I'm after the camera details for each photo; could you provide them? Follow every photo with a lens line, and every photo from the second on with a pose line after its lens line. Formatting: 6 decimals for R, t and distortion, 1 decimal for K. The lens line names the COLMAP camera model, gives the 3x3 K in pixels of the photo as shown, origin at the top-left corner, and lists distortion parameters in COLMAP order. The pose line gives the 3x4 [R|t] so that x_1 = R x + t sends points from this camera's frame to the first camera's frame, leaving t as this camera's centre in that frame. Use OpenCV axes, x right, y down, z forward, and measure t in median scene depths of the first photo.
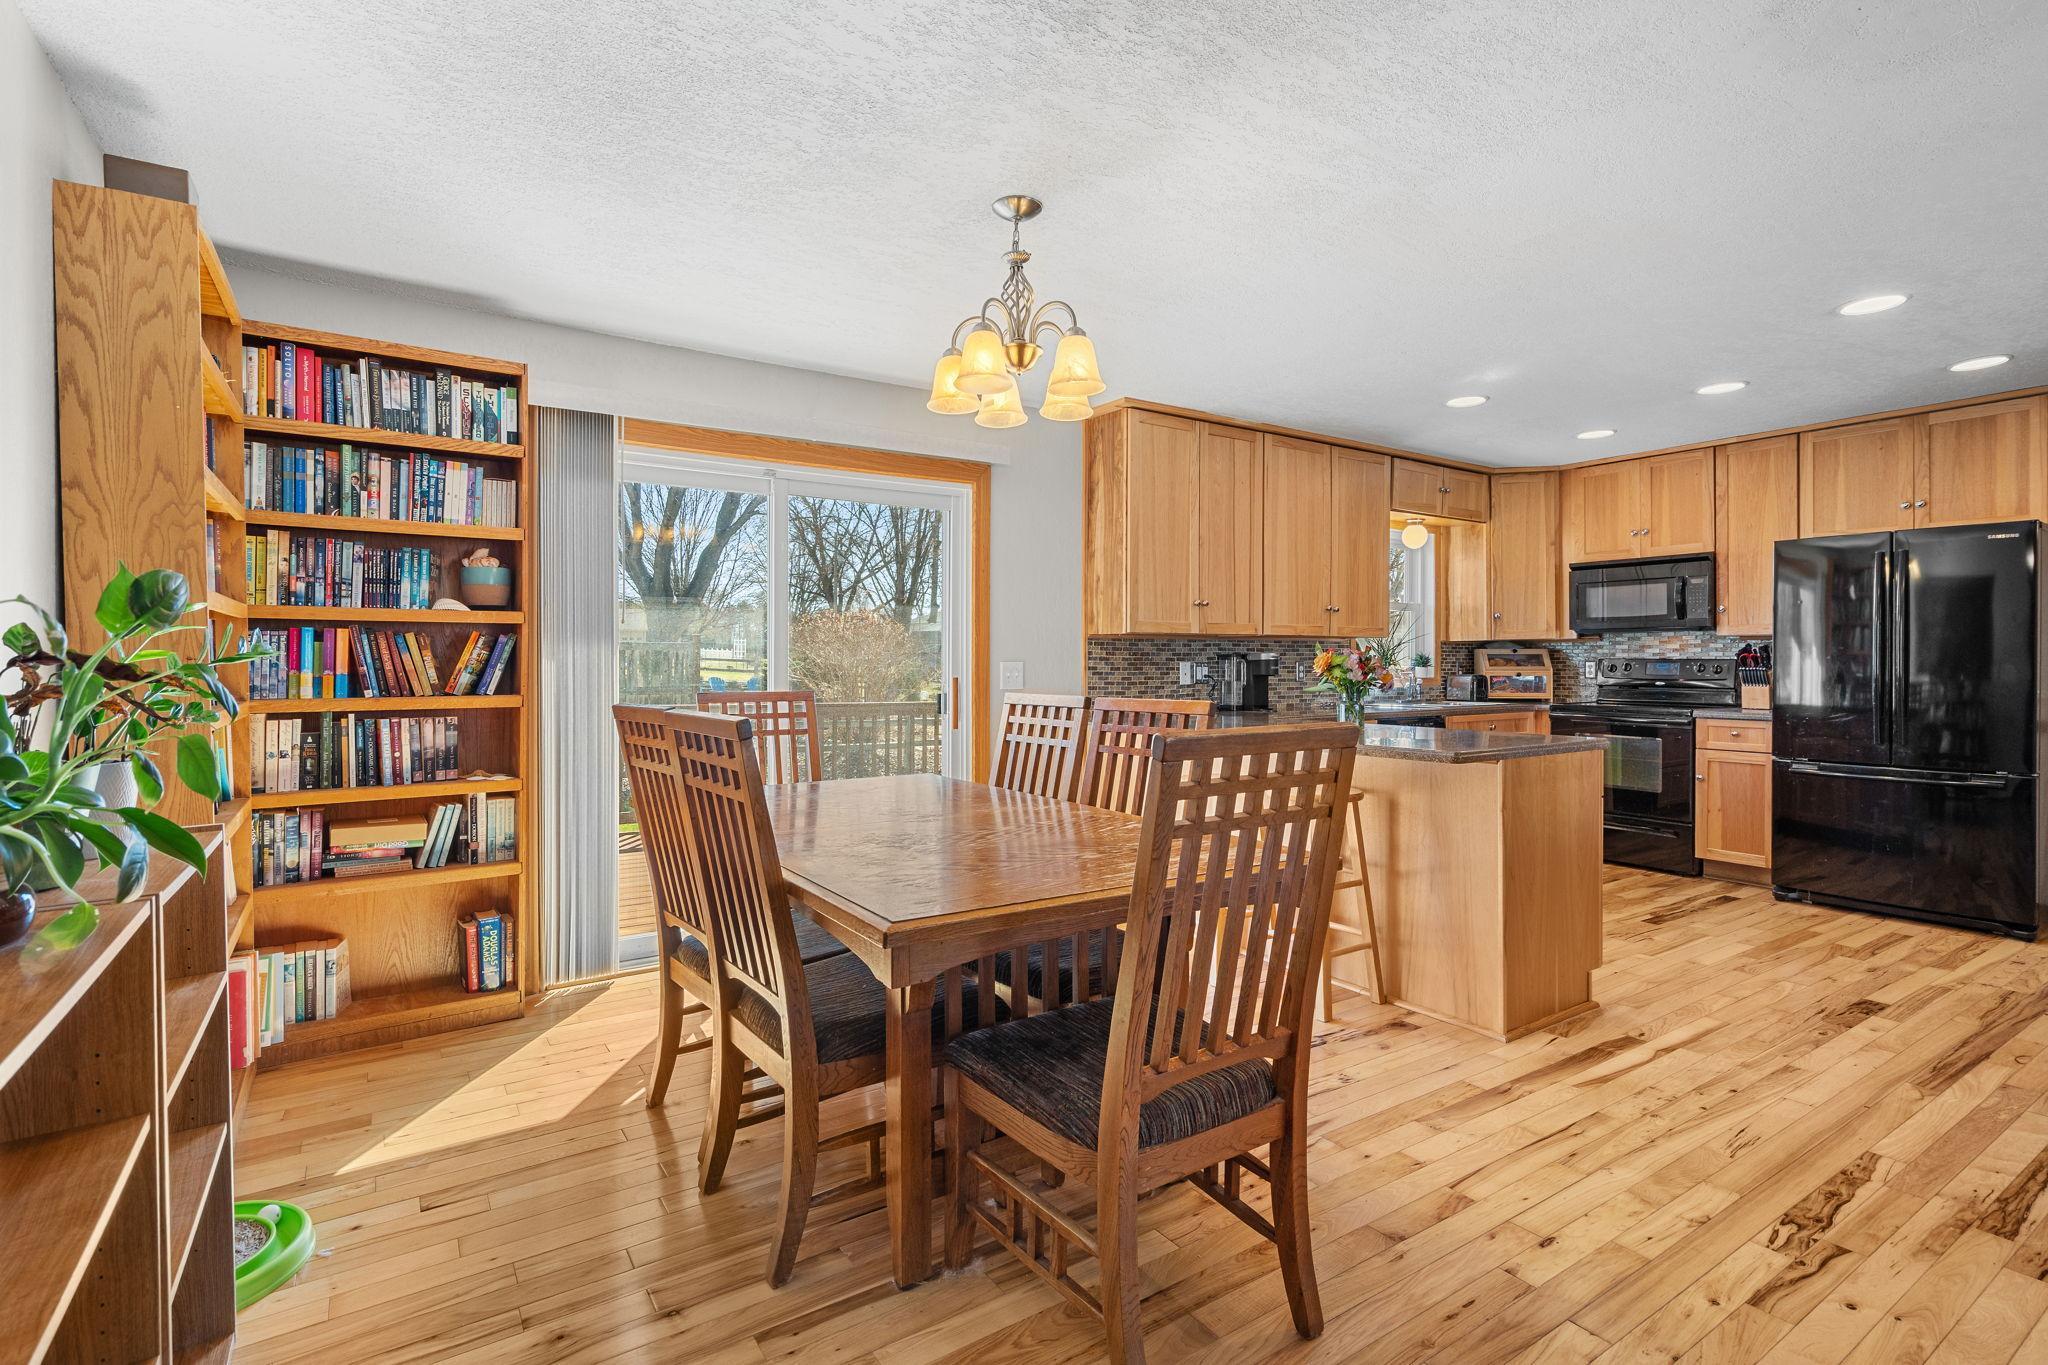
lens RADIAL K [[946.8, 0, 1027.3], [0, 946.8, 664.9], [0, 0, 1]] dist [-0.000489, 0.000383]
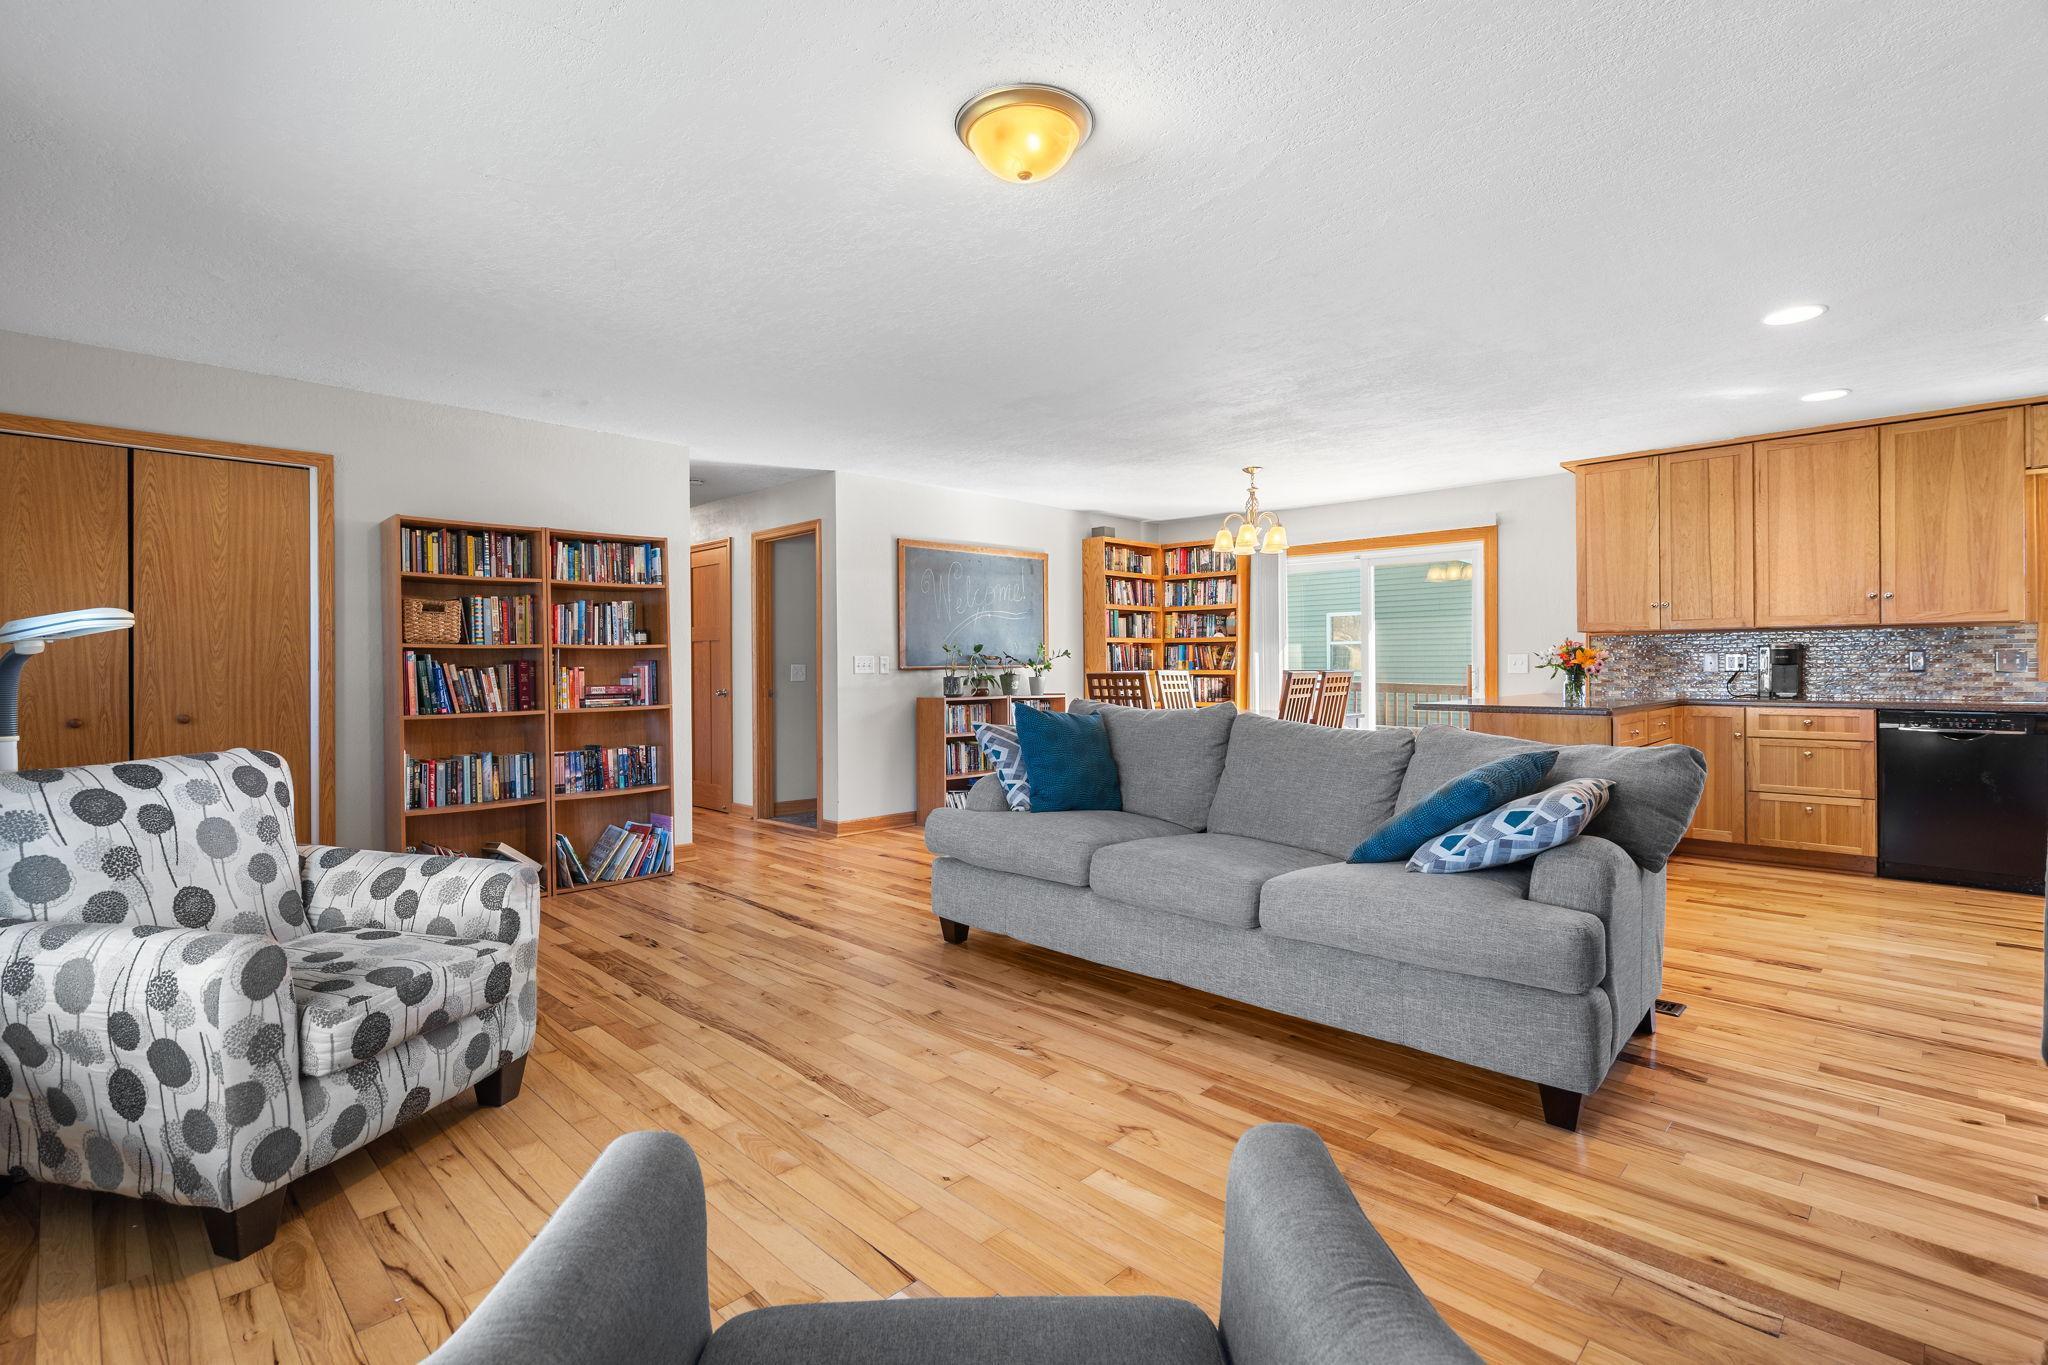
lens RADIAL K [[946.8, 0, 1013.0], [0, 946.8, 661.0], [0, 0, 1]] dist [-0.000489, 0.000383]
pose [[0.210769, -0.002284, -0.977533, 1.225481], [0.002053, 0.999996, -0.001894, 0.008002], [0.977534, -0.001607, 0.210773, -0.071906]]
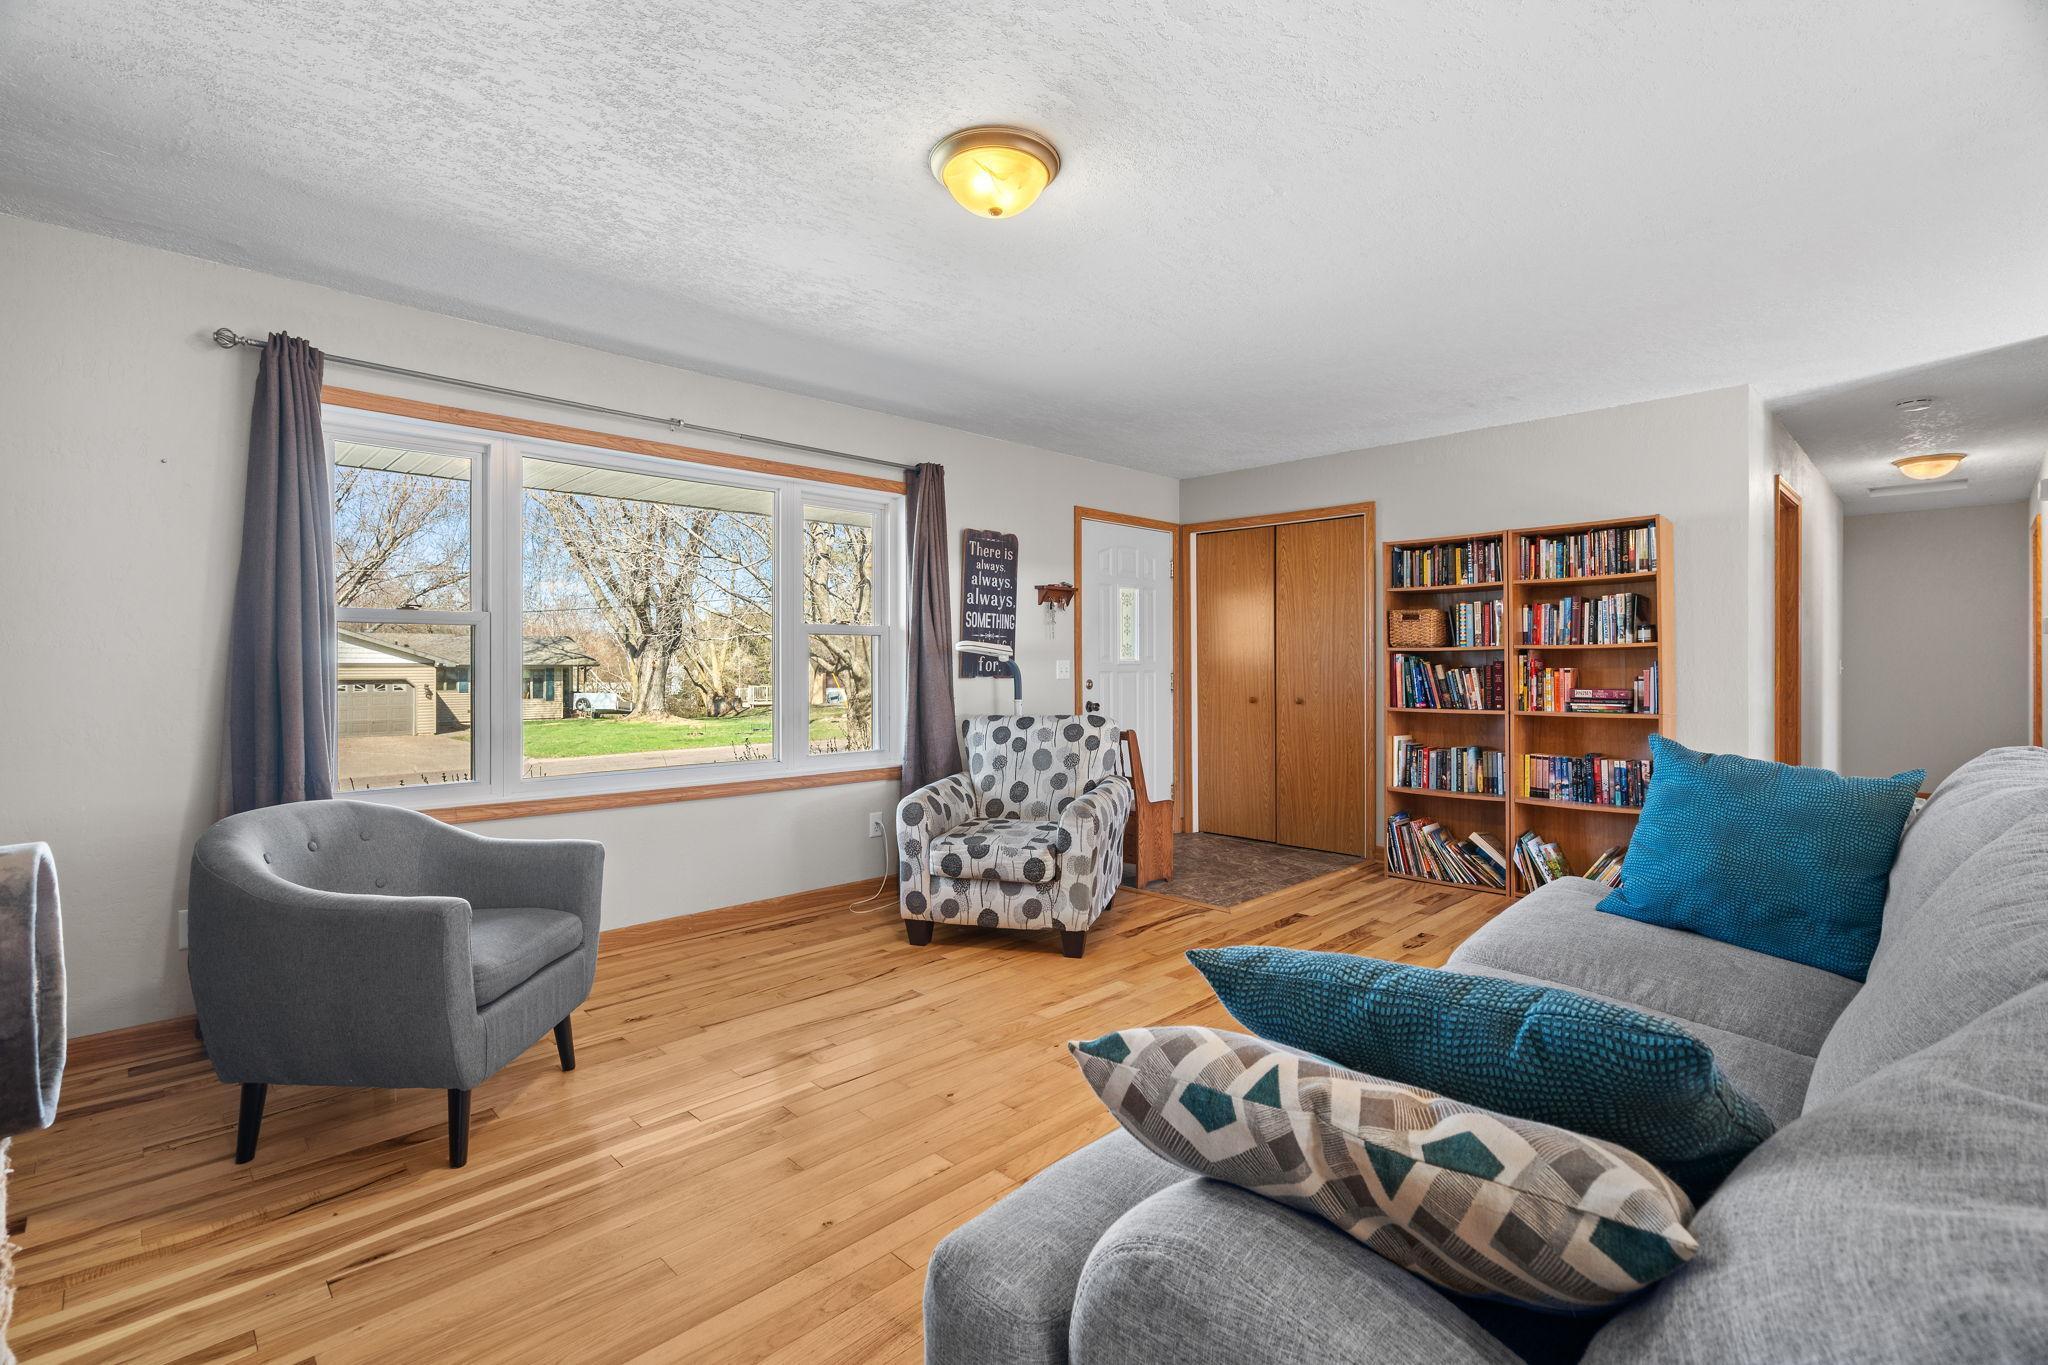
lens RADIAL K [[946.8, 0, 1032.2], [0, 946.8, 661.6], [0, 0, 1]] dist [-0.000489, 0.000383]
pose [[-0.979246, 0.003137, -0.202652, 0.841669], [0.003009, 0.999995, 0.000937, 0.002177], [0.202654, 0.000308, -0.979250, 0.539595]]
